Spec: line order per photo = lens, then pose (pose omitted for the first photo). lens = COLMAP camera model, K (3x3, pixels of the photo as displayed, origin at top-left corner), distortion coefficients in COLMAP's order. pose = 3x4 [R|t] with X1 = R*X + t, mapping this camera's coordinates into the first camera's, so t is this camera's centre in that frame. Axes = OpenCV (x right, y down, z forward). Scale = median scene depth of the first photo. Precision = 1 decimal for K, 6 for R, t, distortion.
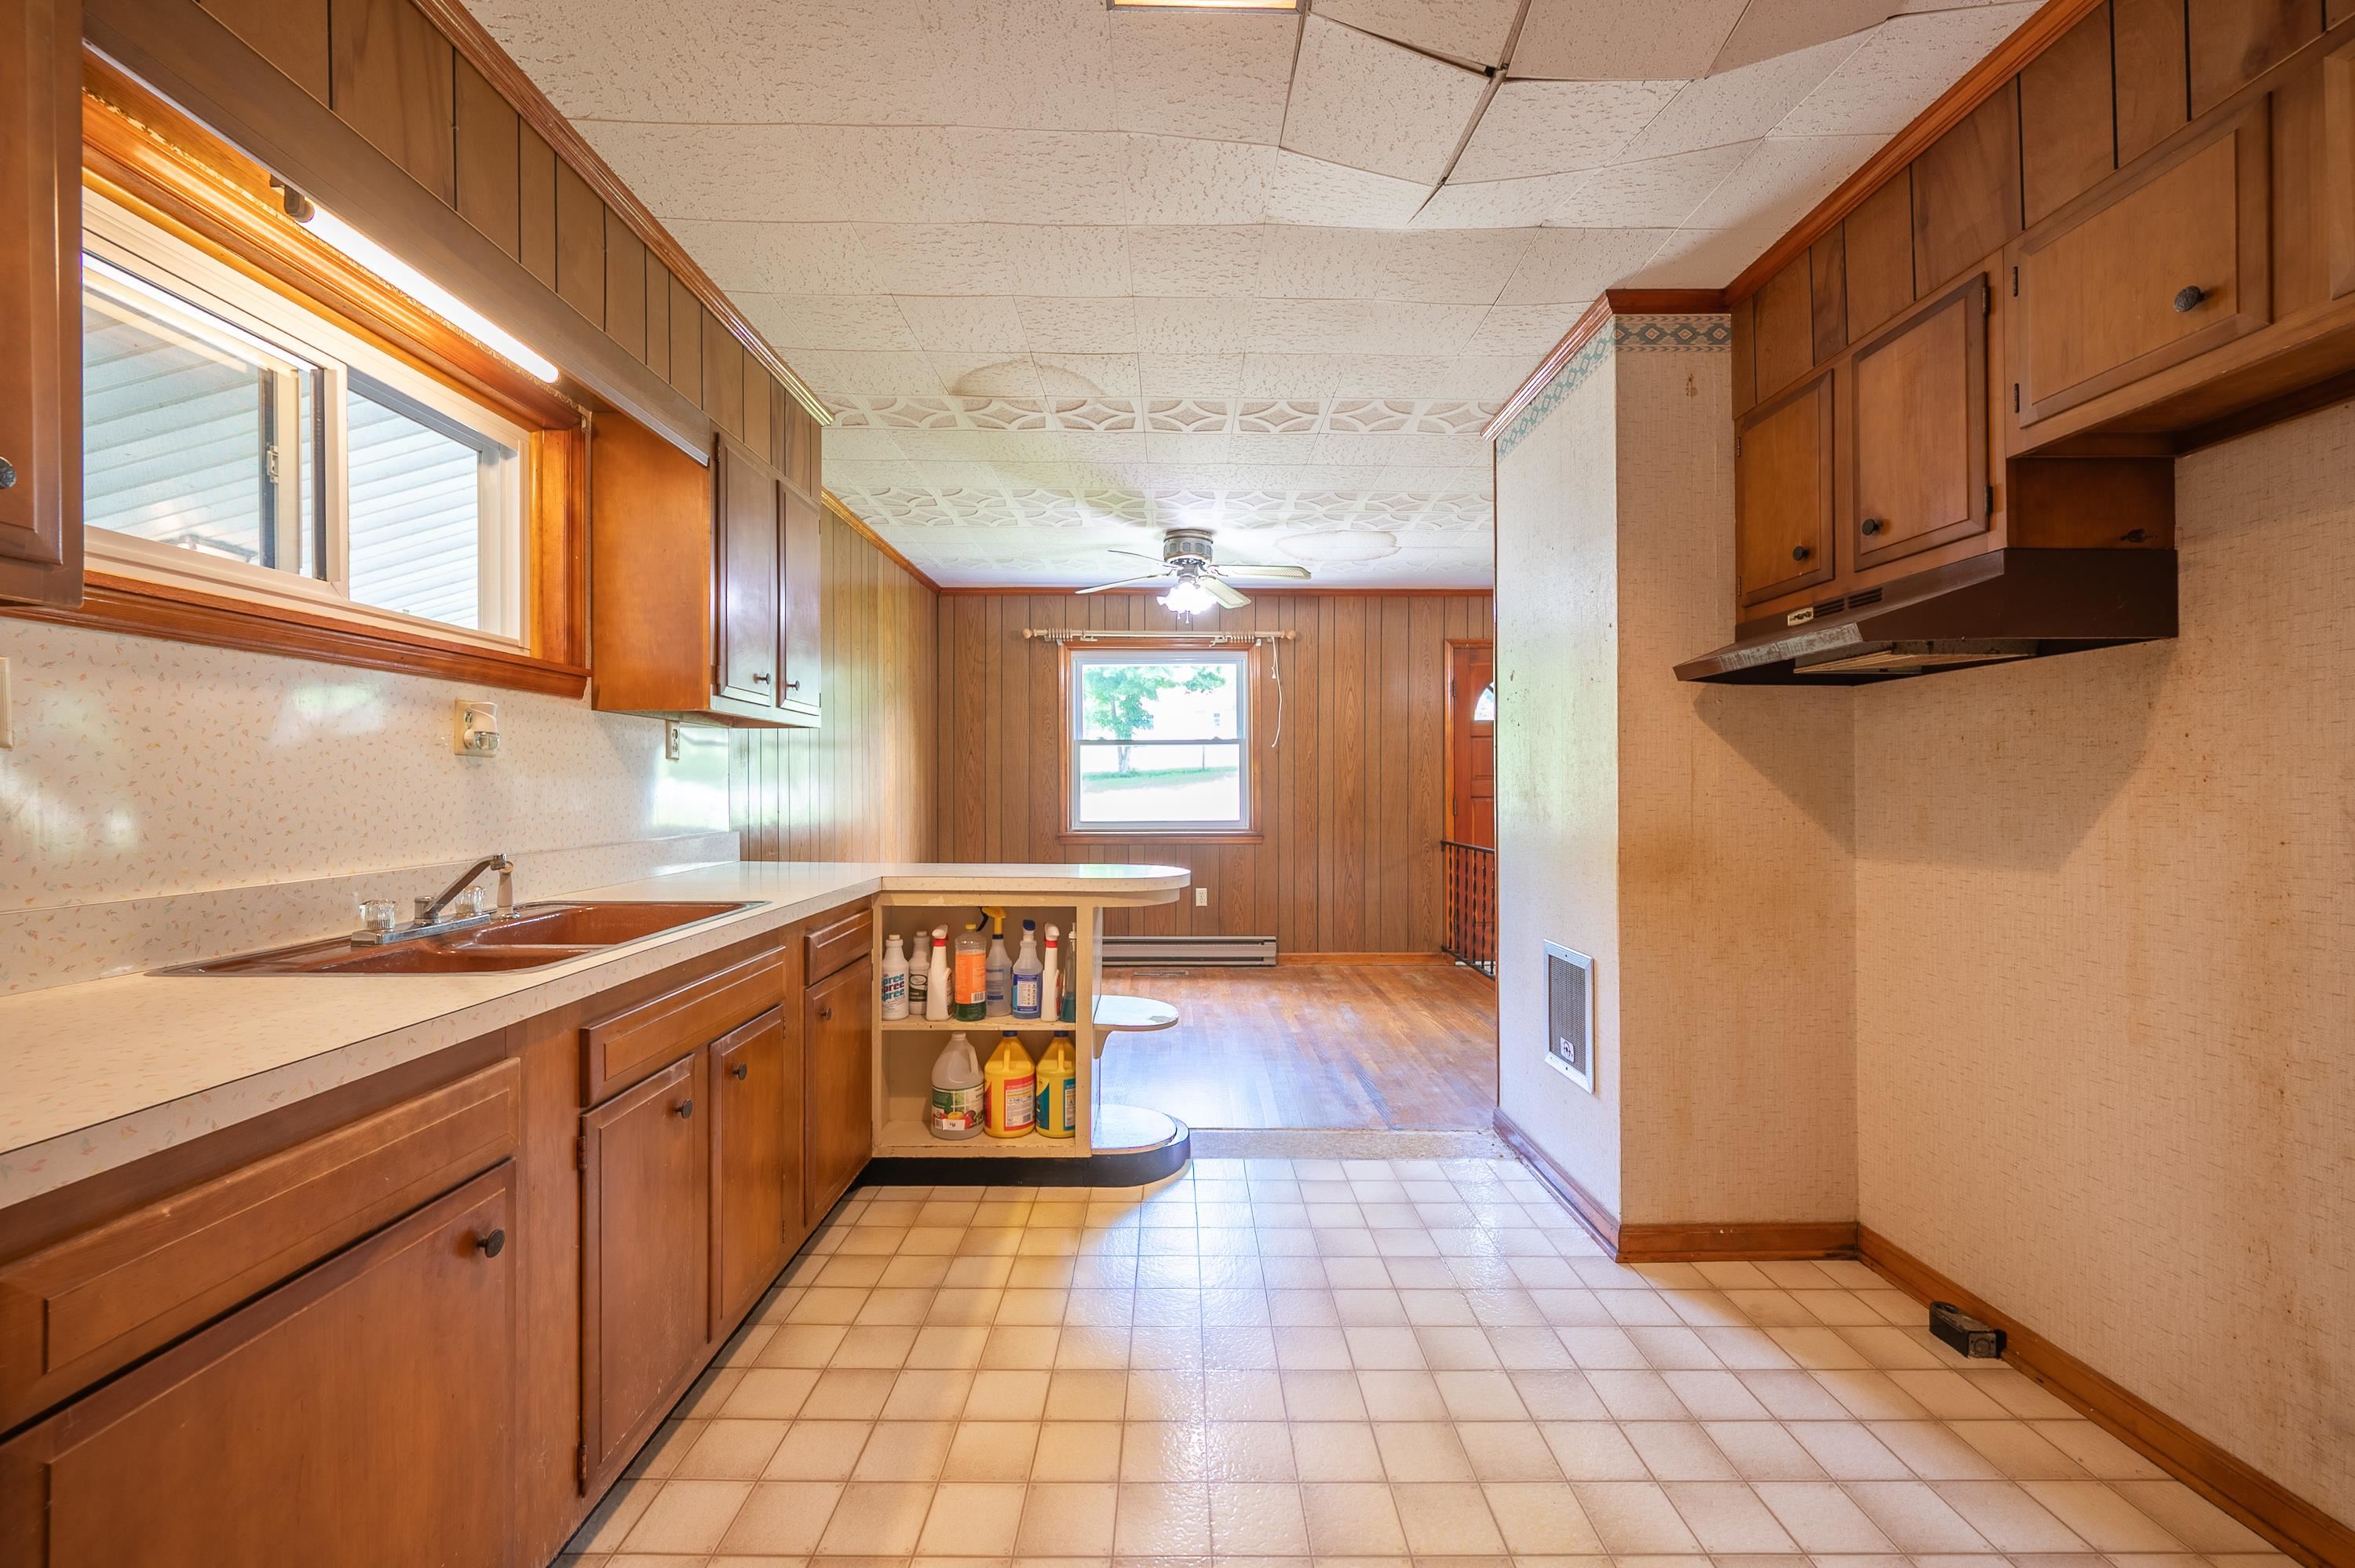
lens RADIAL K [[931.8, 0, 1186.5], [0, 931.8, 787.7], [0, 0, 1]] dist [-0.002113, -0.000603]
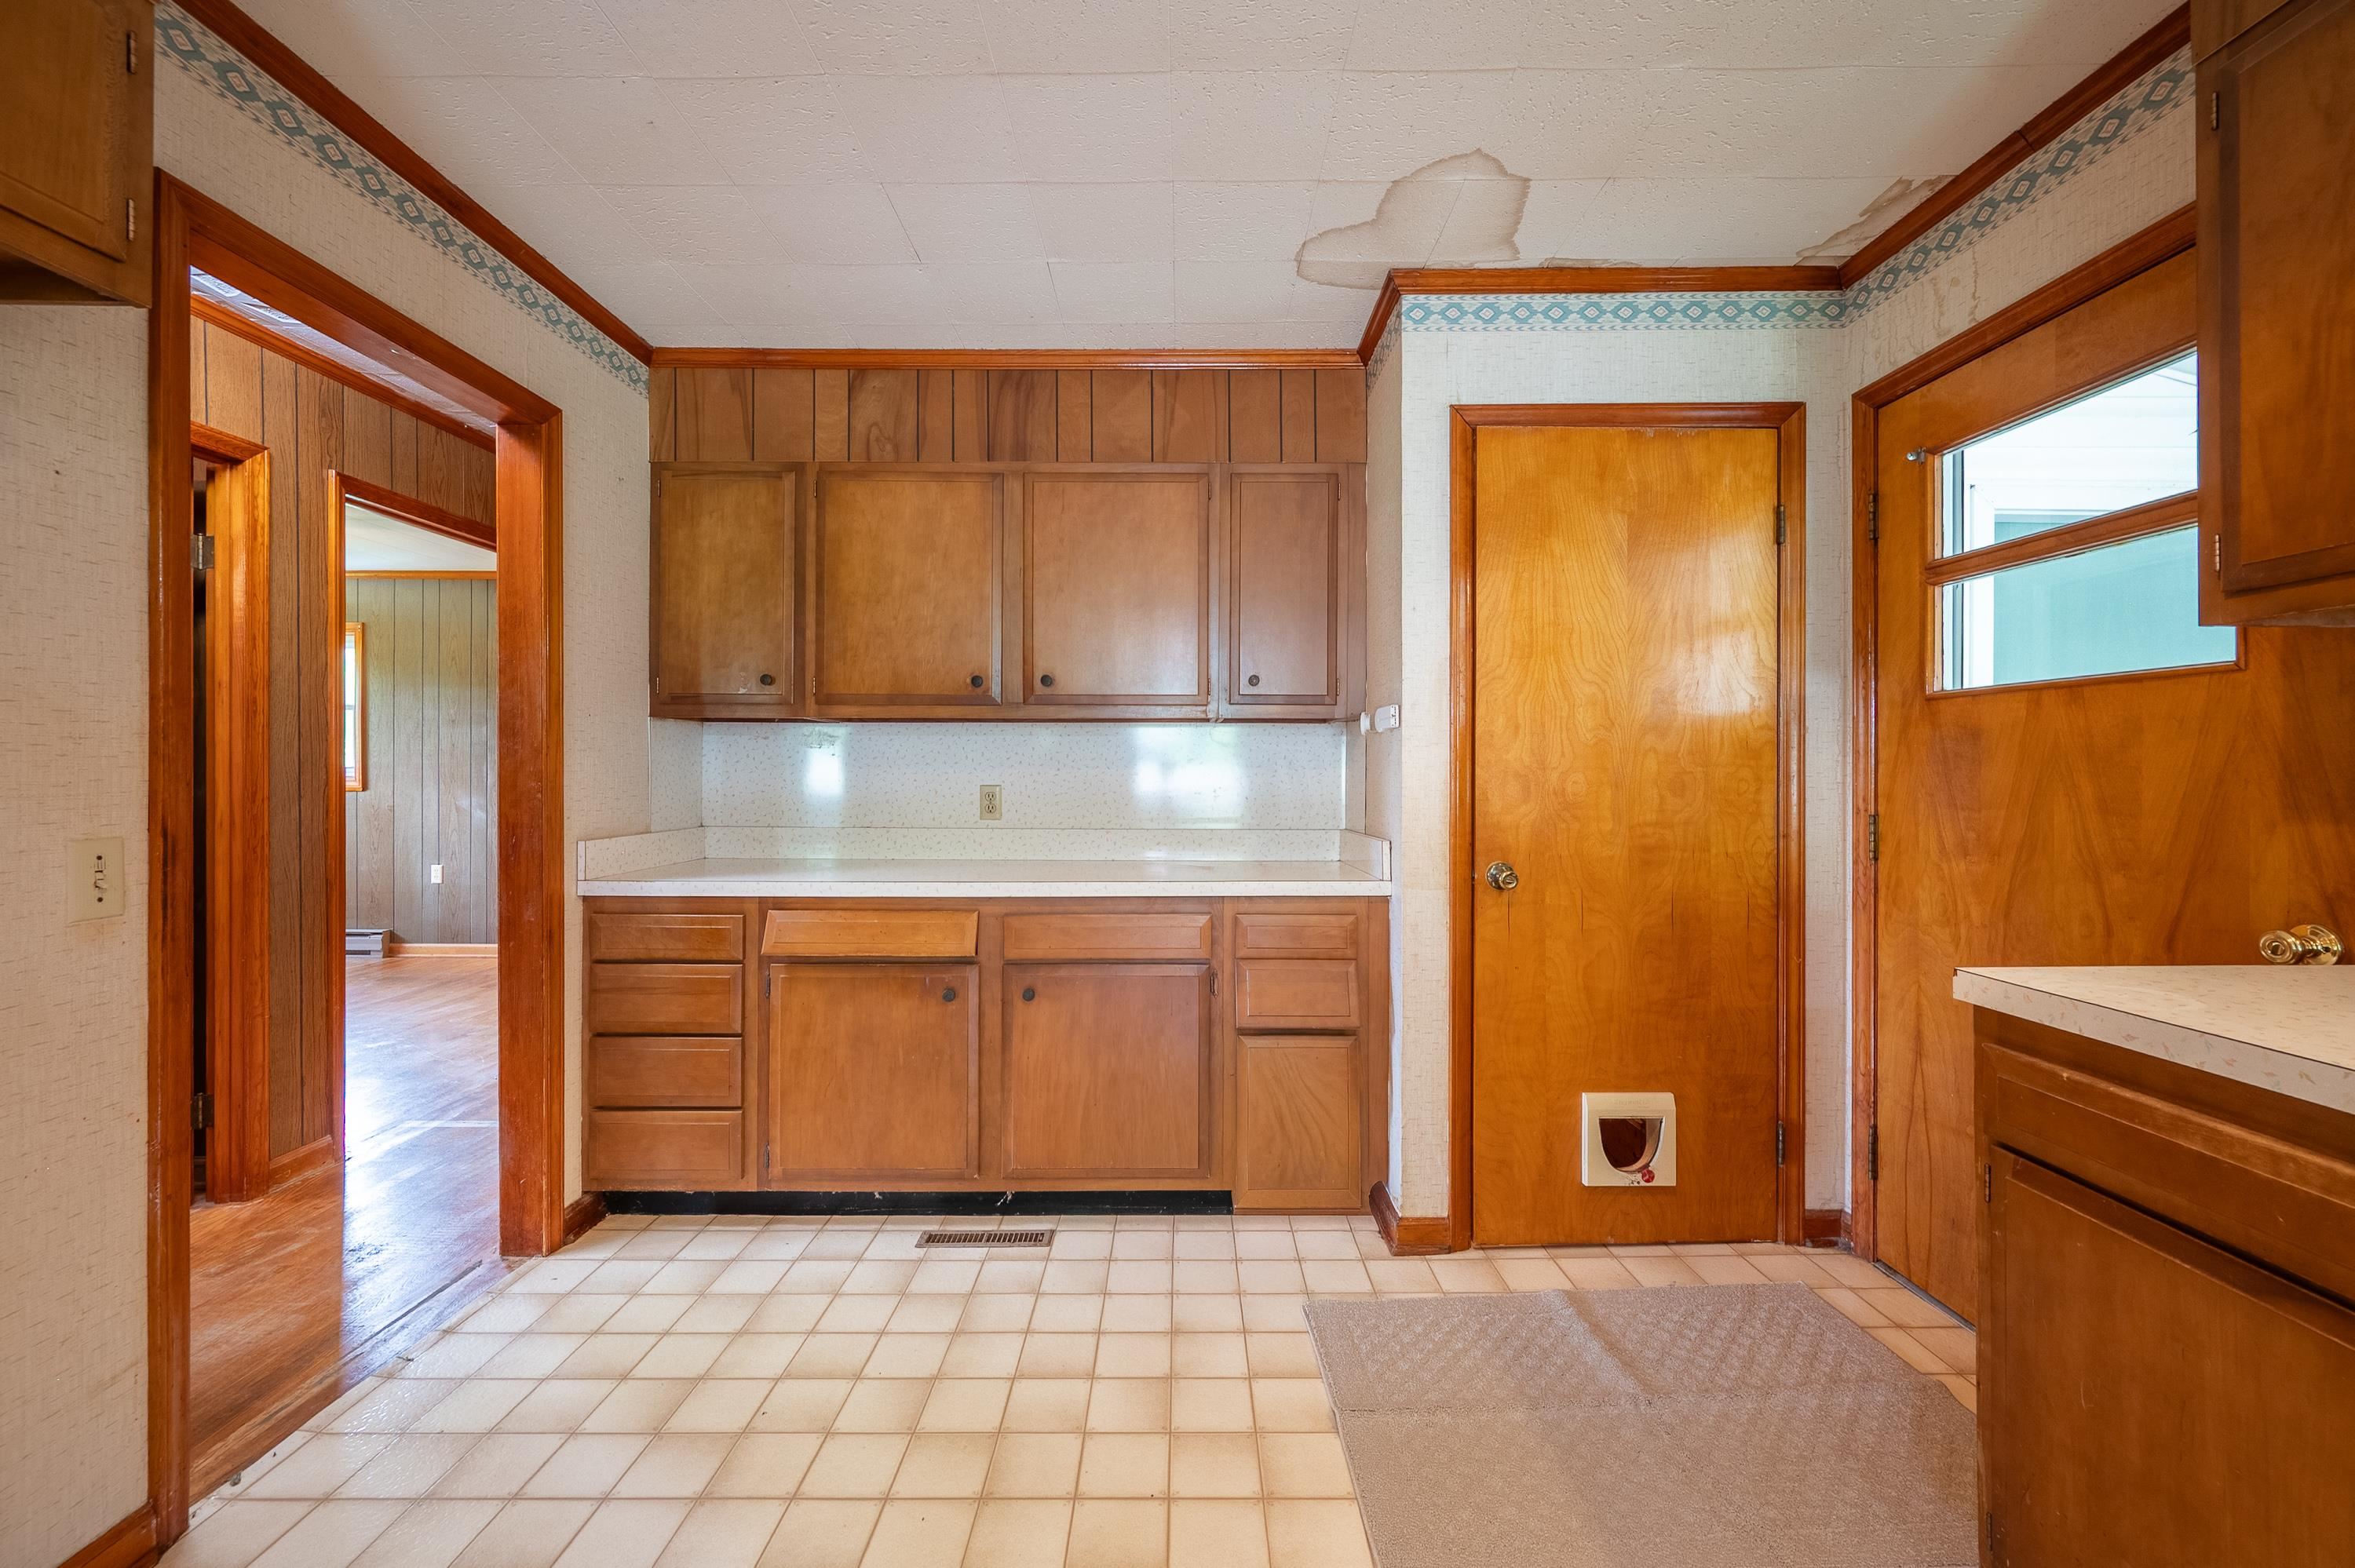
lens RADIAL K [[931.8, 0, 1172.8], [0, 931.8, 771.5], [0, 0, 1]] dist [-0.002113, -0.000603]
pose [[-0.999663, 0.000662, 0.025970, 0.056013], [0.000696, 0.999999, 0.001332, -0.000122], [-0.025969, 0.001349, -0.999662, 0.682961]]
